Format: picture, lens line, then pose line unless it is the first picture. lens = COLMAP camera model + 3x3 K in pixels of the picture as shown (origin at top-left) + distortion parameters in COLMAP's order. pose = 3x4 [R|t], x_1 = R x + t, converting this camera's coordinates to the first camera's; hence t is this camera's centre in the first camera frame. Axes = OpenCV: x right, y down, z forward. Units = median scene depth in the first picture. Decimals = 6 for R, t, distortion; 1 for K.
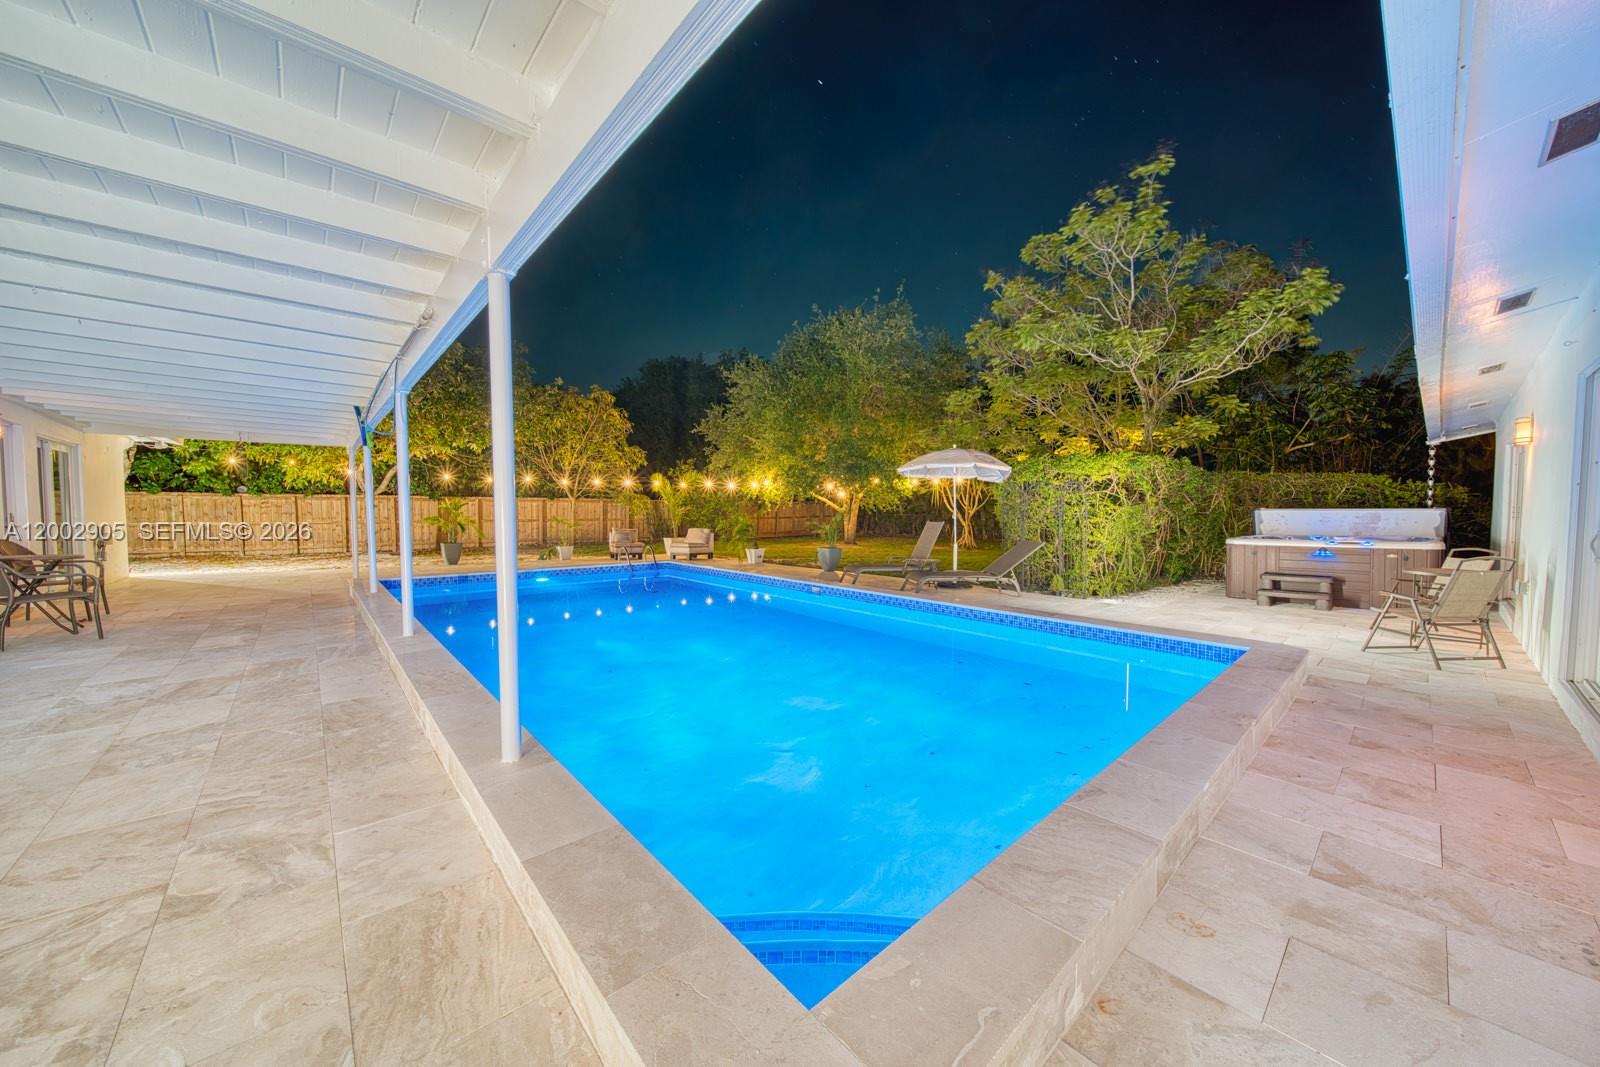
lens RADIAL K [[564.1, 0, 795.4], [0, 564.1, 535.3], [0, 0, 1]] dist [-0.000910, -0.000150]
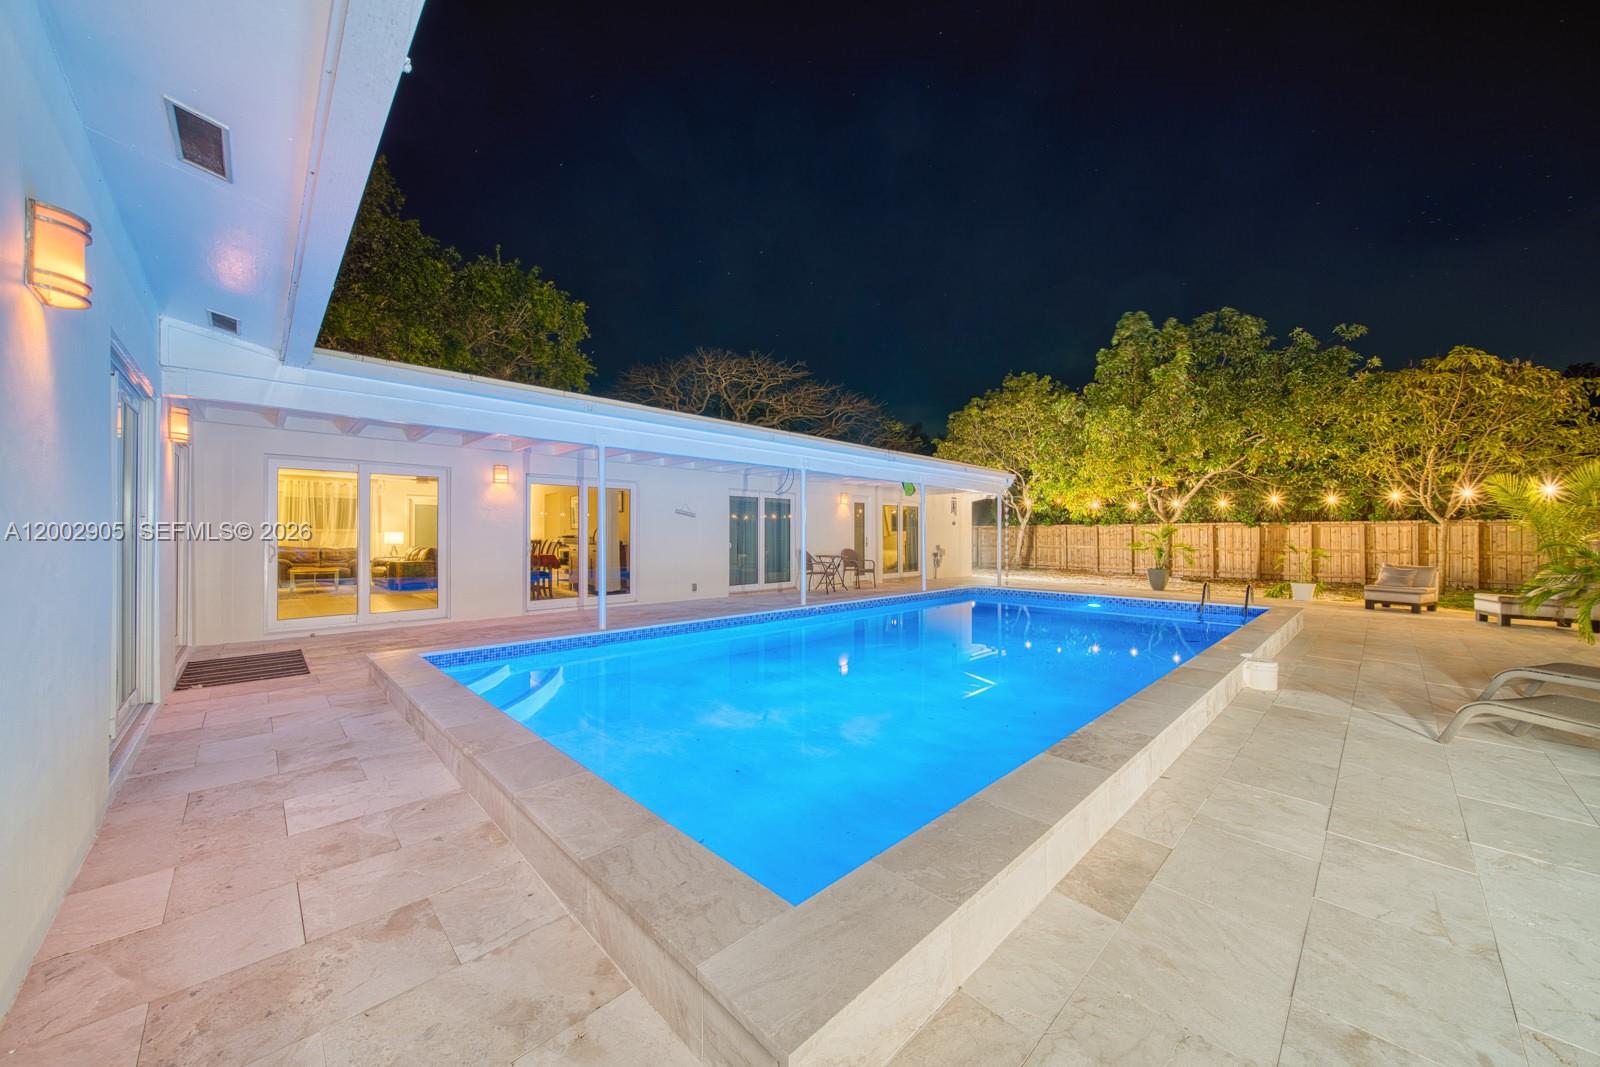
lens RADIAL K [[564.1, 0, 800.9], [0, 564.1, 533.5], [0, 0, 1]] dist [-0.000910, -0.000150]
pose [[0.045514, -0.006900, -0.998940, 0.343276], [-0.047897, 0.998811, -0.009082, -0.009112], [0.997815, 0.048260, 0.045129, 0.288156]]
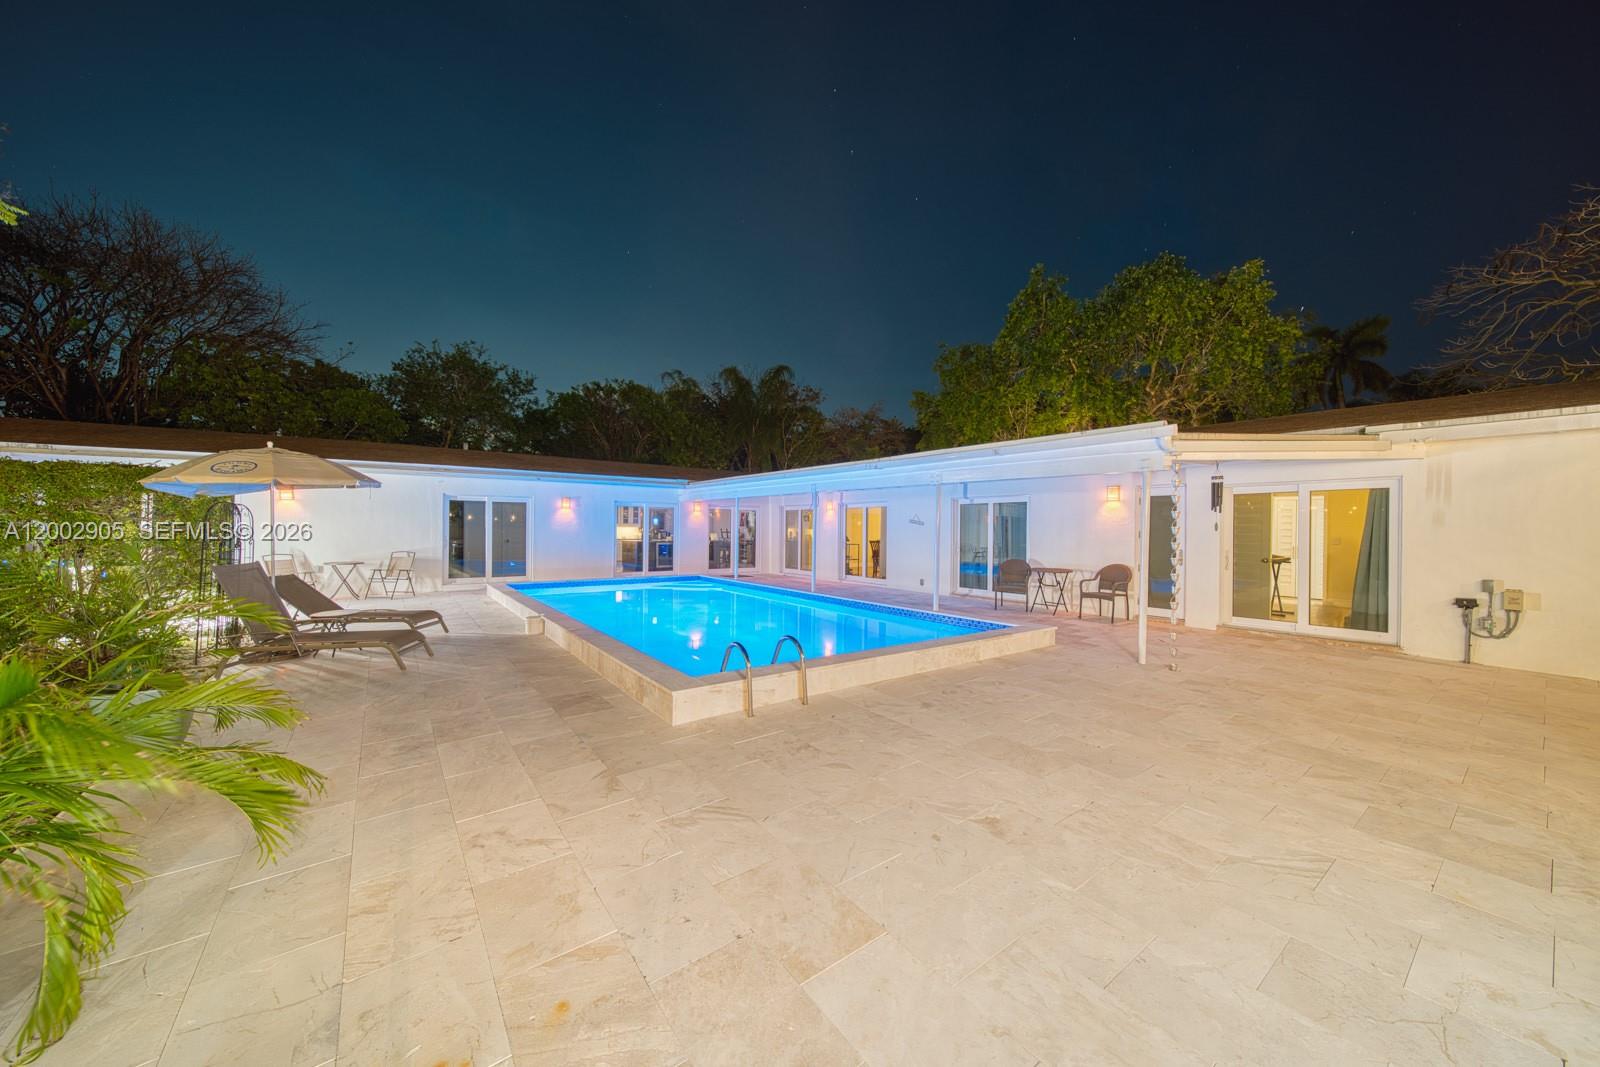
lens RADIAL K [[564.1, 0, 796.8], [0, 564.1, 533.5], [0, 0, 1]] dist [-0.000910, -0.000150]
pose [[-0.996079, -0.023770, 0.085217, -0.257833], [-0.019901, 0.998745, 0.045966, -0.052989], [-0.086203, 0.044089, -0.995302, 1.068880]]
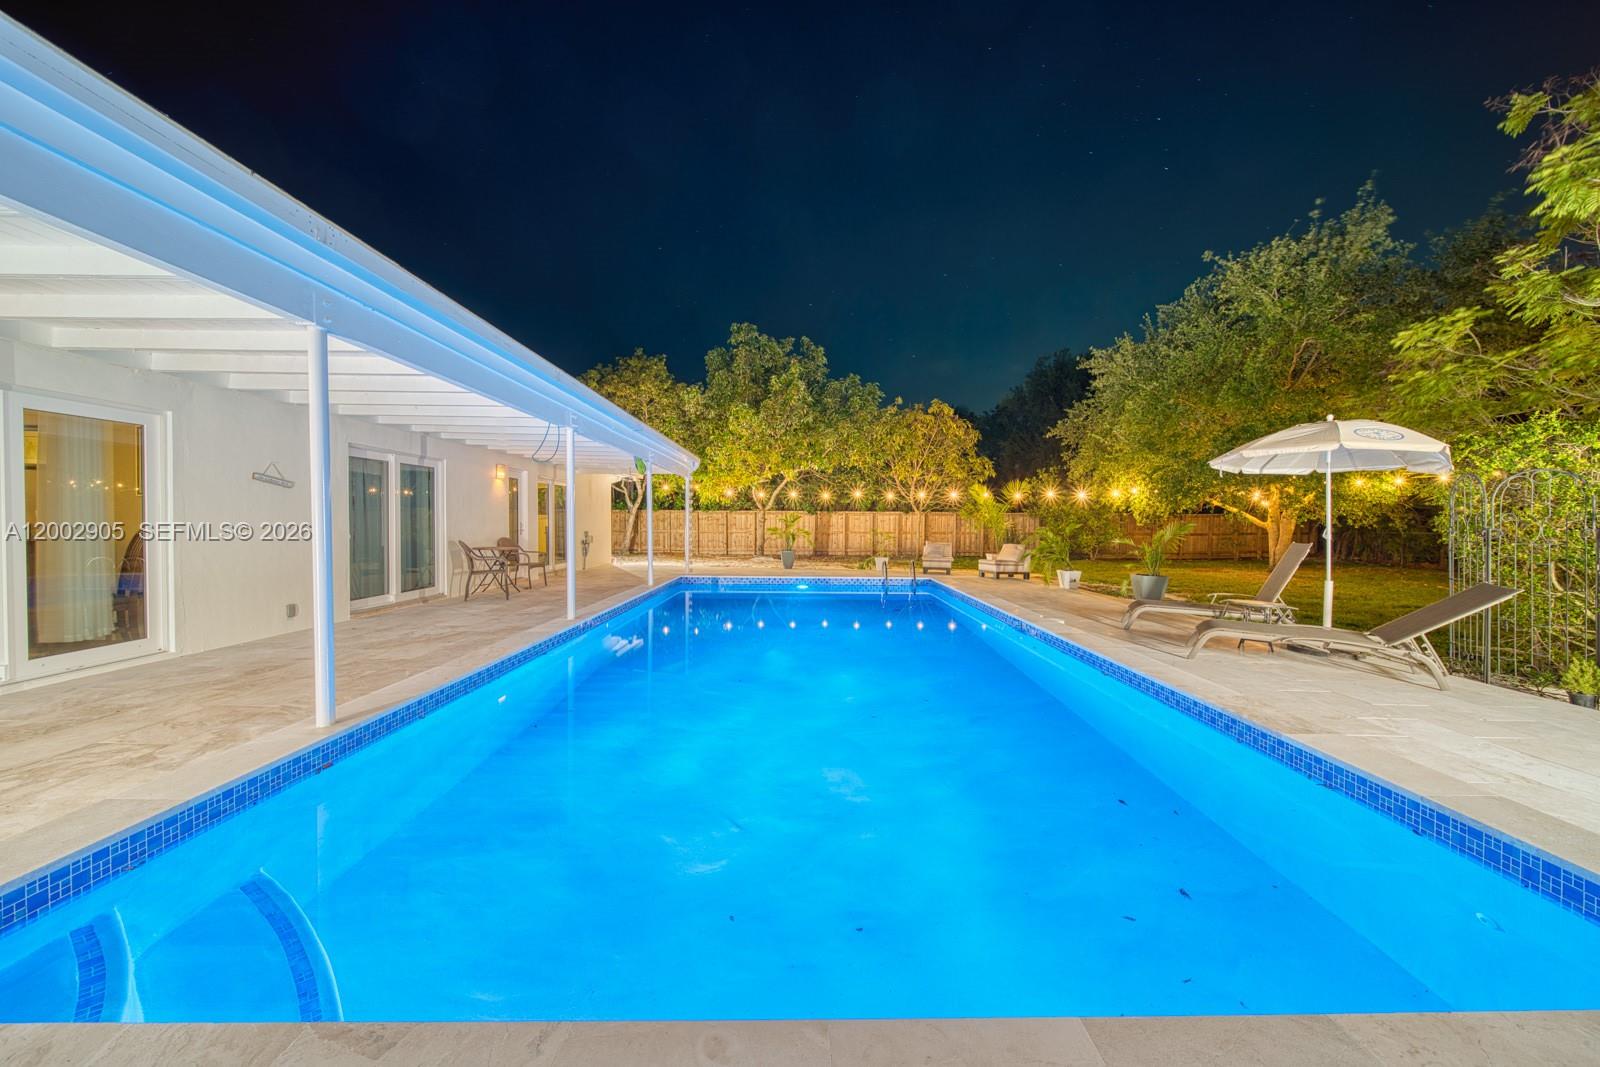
lens RADIAL K [[564.1, 0, 801.4], [0, 564.1, 531.4], [0, 0, 1]] dist [-0.000910, -0.000150]
pose [[0.751558, 0.014078, -0.659517, 0.169834], [-0.035590, 0.999181, -0.019228, -0.003600], [0.658707, 0.037923, 0.751444, 0.123846]]
